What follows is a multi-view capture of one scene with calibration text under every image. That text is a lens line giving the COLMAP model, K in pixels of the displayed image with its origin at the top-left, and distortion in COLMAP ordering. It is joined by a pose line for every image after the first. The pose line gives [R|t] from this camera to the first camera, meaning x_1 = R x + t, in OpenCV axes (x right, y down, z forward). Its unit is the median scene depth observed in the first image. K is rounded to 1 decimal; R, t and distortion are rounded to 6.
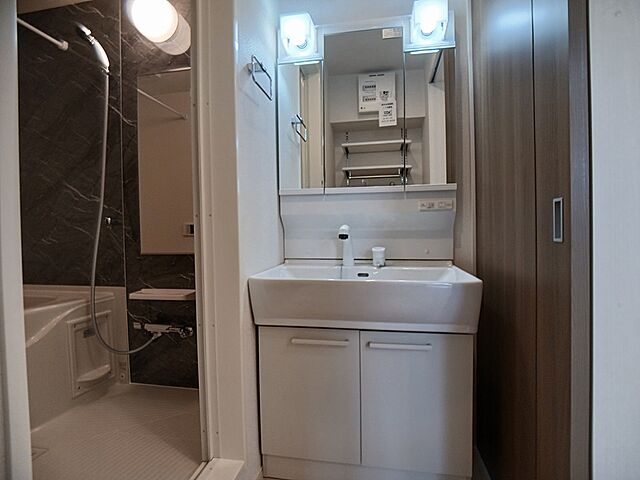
lens RADIAL K [[344.1, 0, 318.1], [0, 344.1, 242.9], [0, 0, 1]] dist [-0.037473, 0.005569]
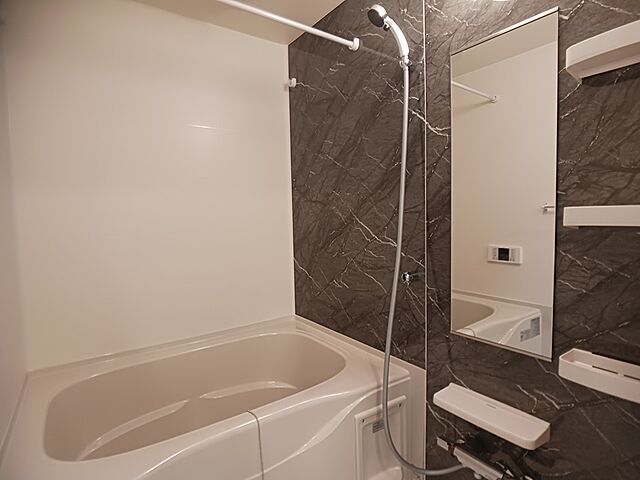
lens RADIAL K [[344.1, 0, 316.8], [0, 344.1, 237.7], [0, 0, 1]] dist [-0.037473, 0.005569]
pose [[0.723732, 0.041099, -0.688856, -0.261767], [-0.009019, 0.998703, 0.050109, -0.179288], [0.690022, -0.030053, 0.723164, 0.352795]]
